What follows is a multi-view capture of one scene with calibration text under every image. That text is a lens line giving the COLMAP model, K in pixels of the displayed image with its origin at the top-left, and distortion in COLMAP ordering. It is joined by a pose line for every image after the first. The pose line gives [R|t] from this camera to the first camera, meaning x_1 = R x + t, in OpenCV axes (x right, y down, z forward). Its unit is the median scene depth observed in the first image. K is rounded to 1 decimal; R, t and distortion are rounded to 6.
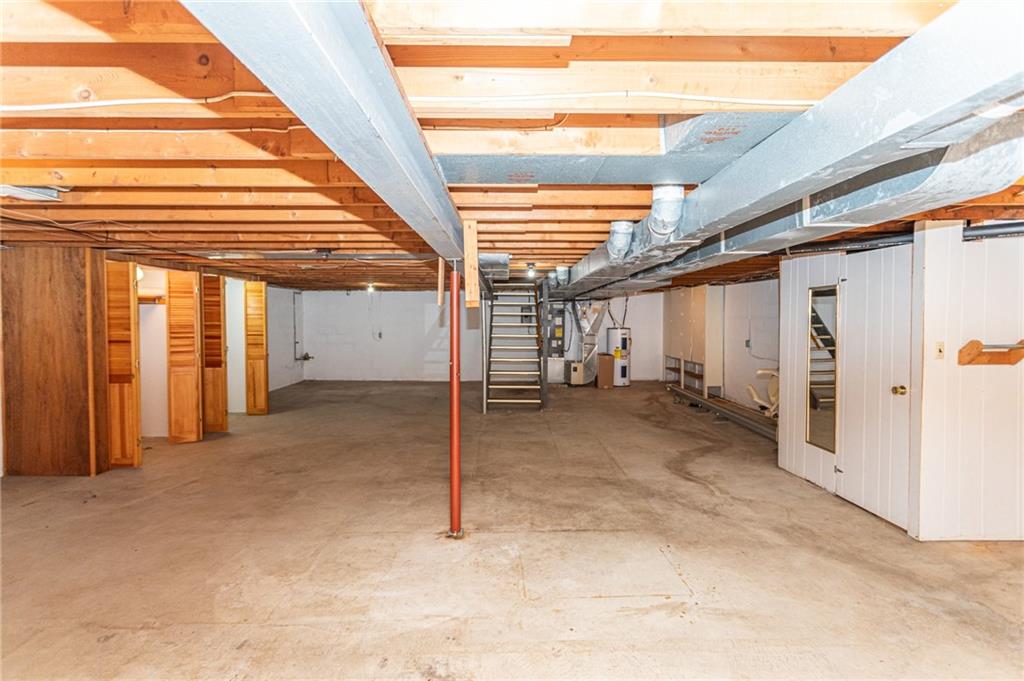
lens RADIAL K [[496.4, 0, 510.8], [0, 496.4, 332.1], [0, 0, 1]] dist [-0.000894, -0.000830]
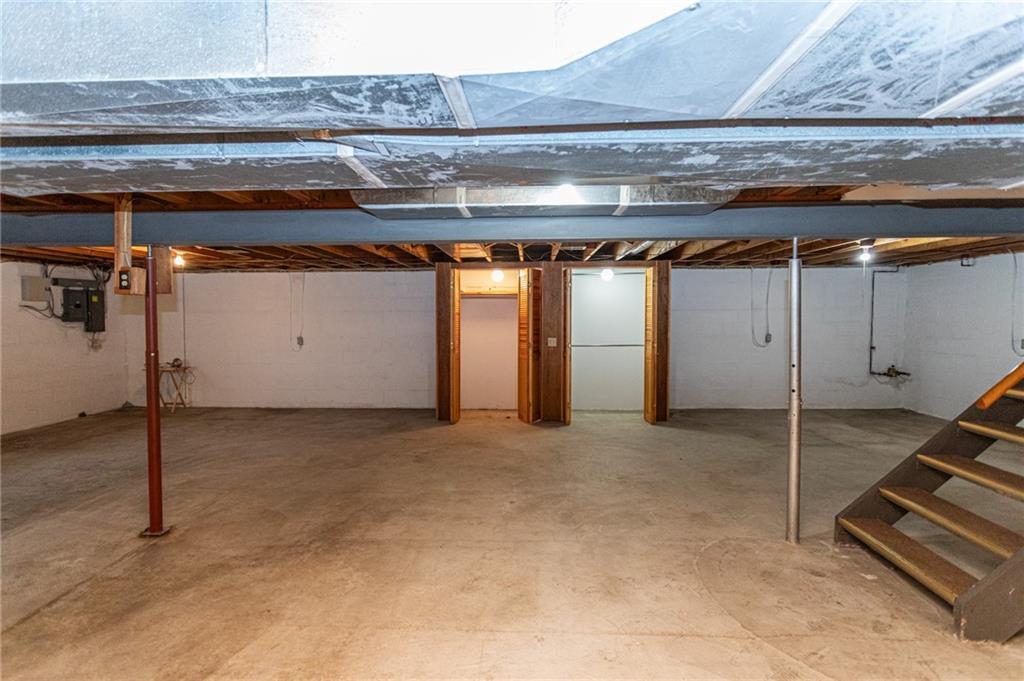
lens RADIAL K [[496.4, 0, 510.8], [0, 496.4, 332.1], [0, 0, 1]] dist [-0.000894, -0.000830]
pose [[-0.058084, 0.037724, -0.997599, 0.759127], [-0.028691, 0.998810, 0.039440, -0.034725], [0.997899, 0.030913, -0.056933, 1.667029]]
